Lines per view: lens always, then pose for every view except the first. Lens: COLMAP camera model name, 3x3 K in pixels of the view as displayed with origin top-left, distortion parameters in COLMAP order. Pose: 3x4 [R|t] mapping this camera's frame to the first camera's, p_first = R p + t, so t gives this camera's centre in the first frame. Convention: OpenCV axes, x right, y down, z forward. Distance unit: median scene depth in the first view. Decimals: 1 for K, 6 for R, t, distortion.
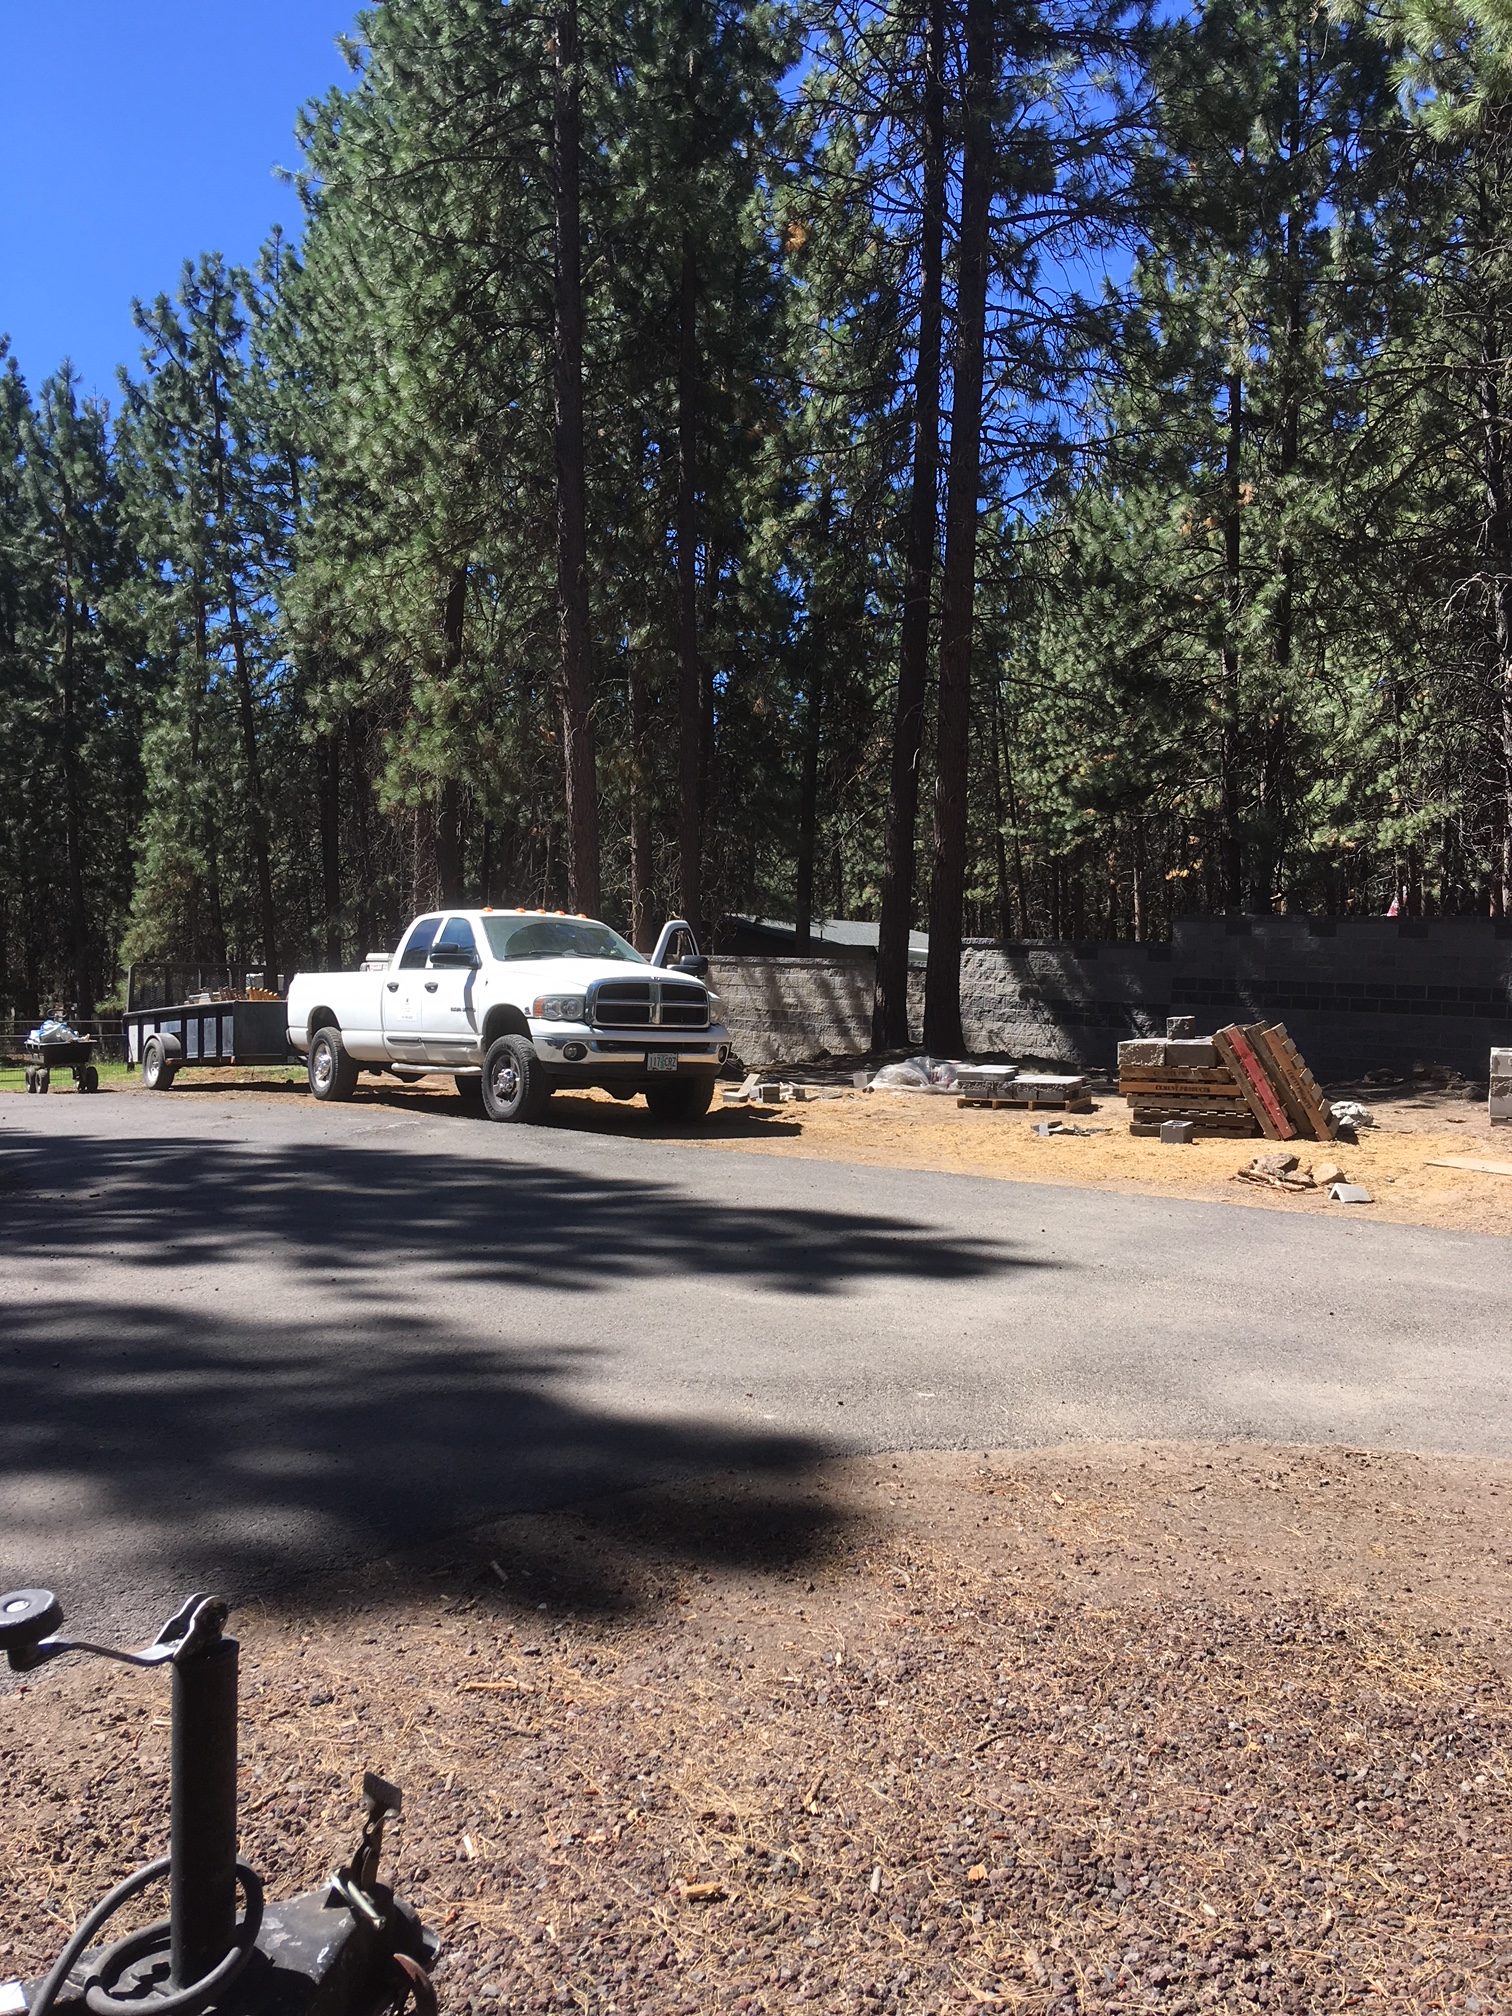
lens RADIAL K [[1707.2, 0, 763.3], [0, 1707.2, 998.8], [0, 0, 1]] dist [0.128444, -0.186325]
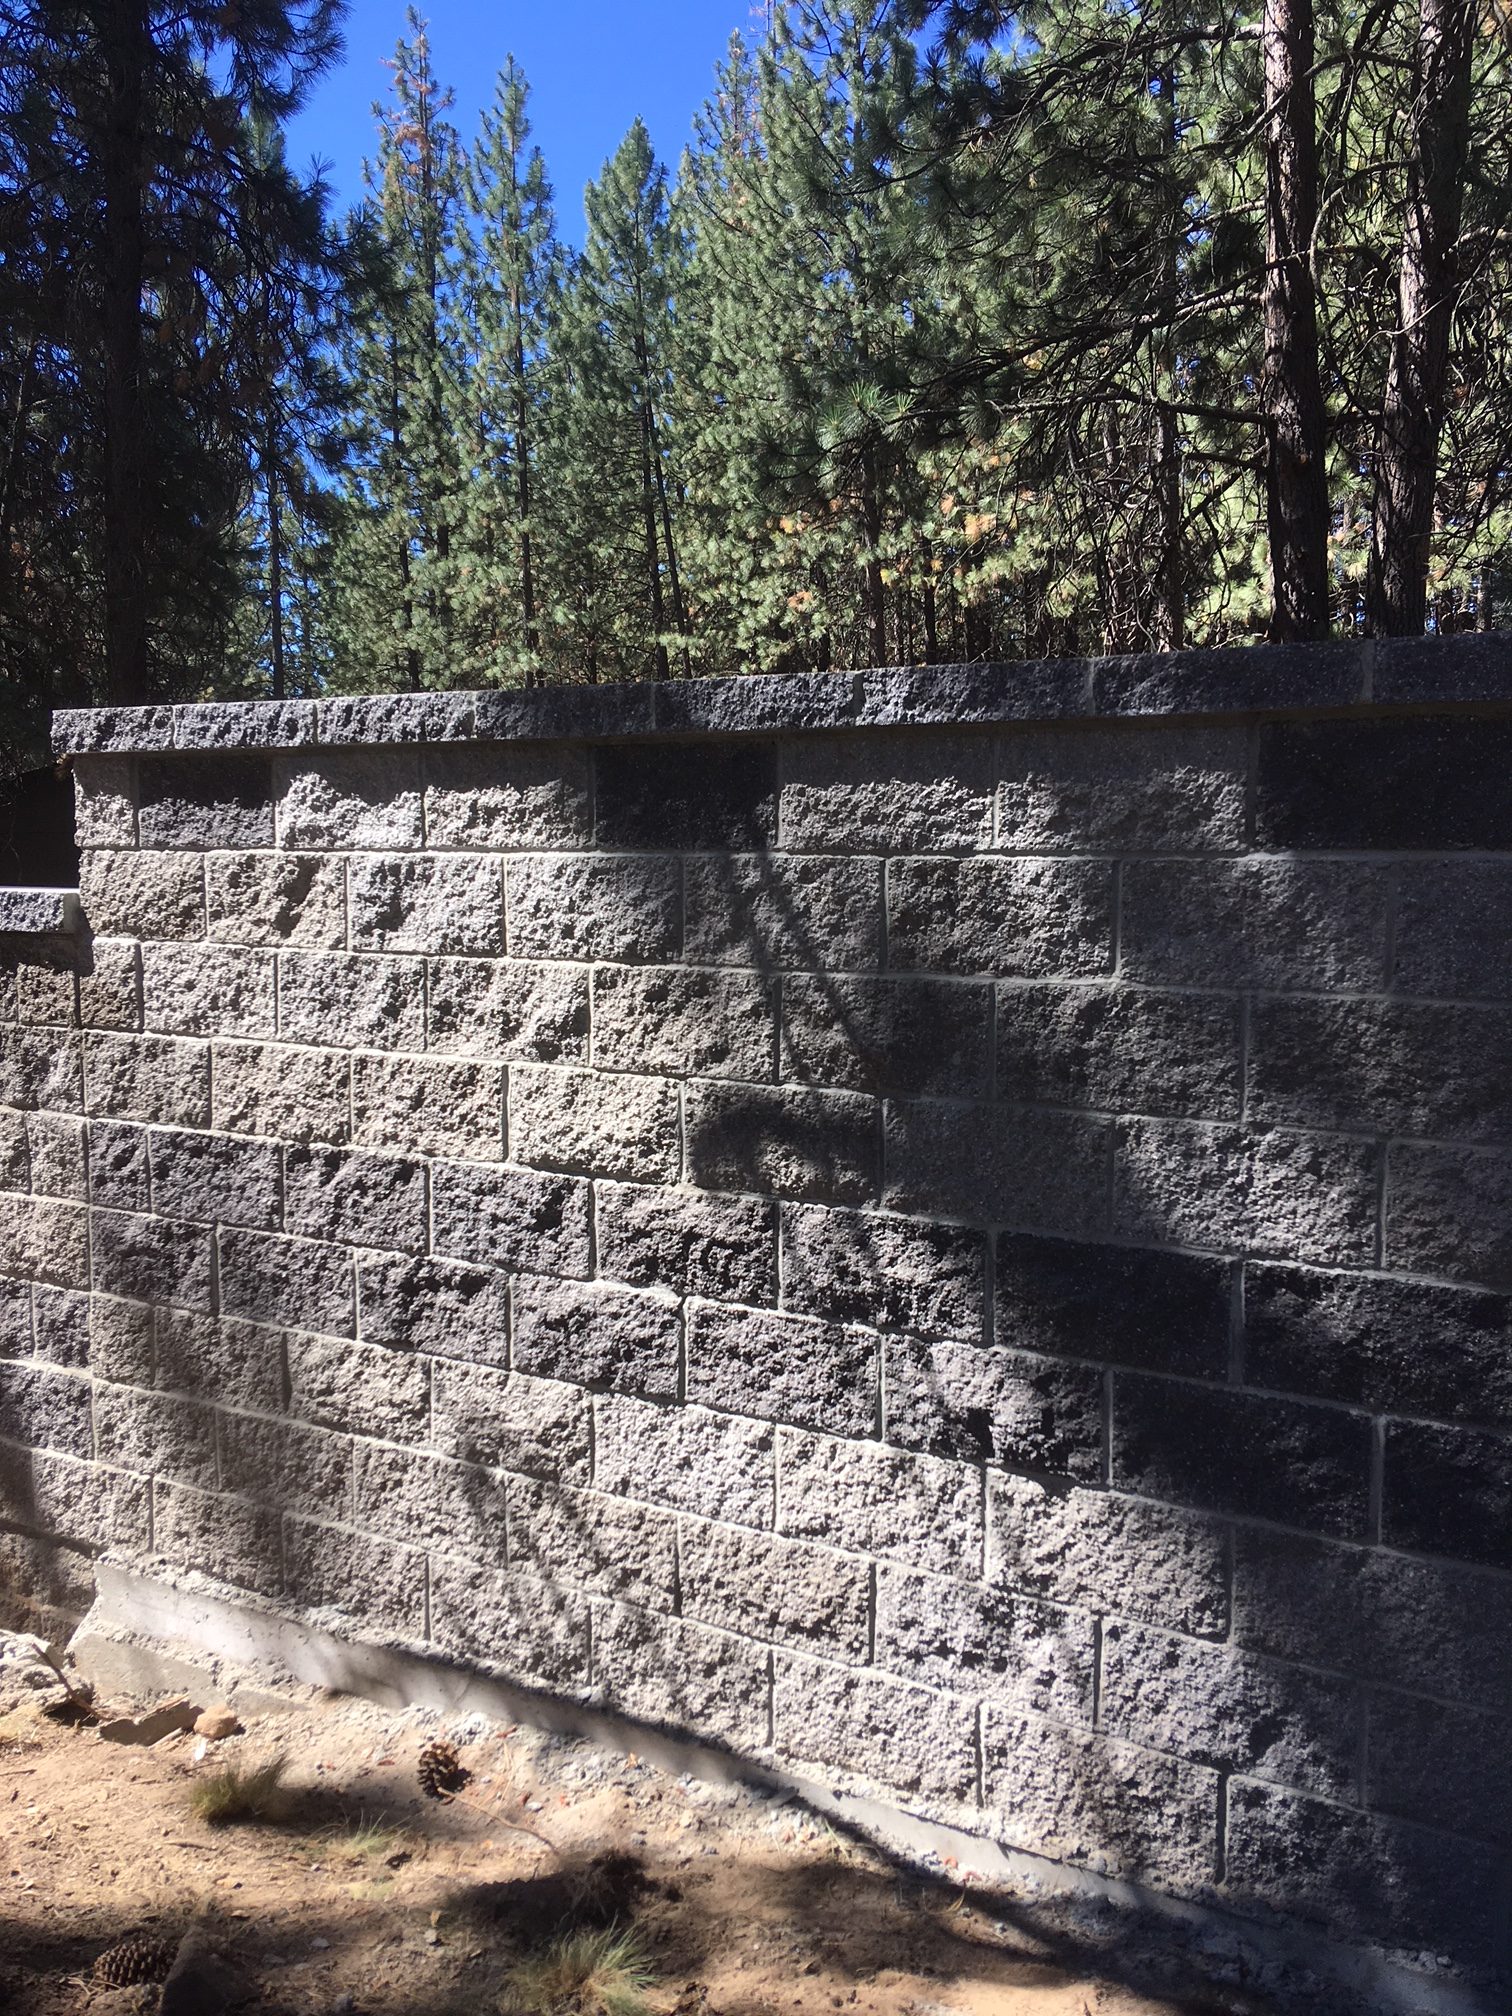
lens RADIAL K [[1707.2, 0, 755.0], [0, 1707.2, 1009.6], [0, 0, 1]] dist [0.128444, -0.186325]
pose [[0.983278, -0.047398, 0.175833, 0.139153], [0.034307, 0.996460, 0.076755, -0.022763], [-0.178849, -0.069439, 0.981423, 0.927331]]
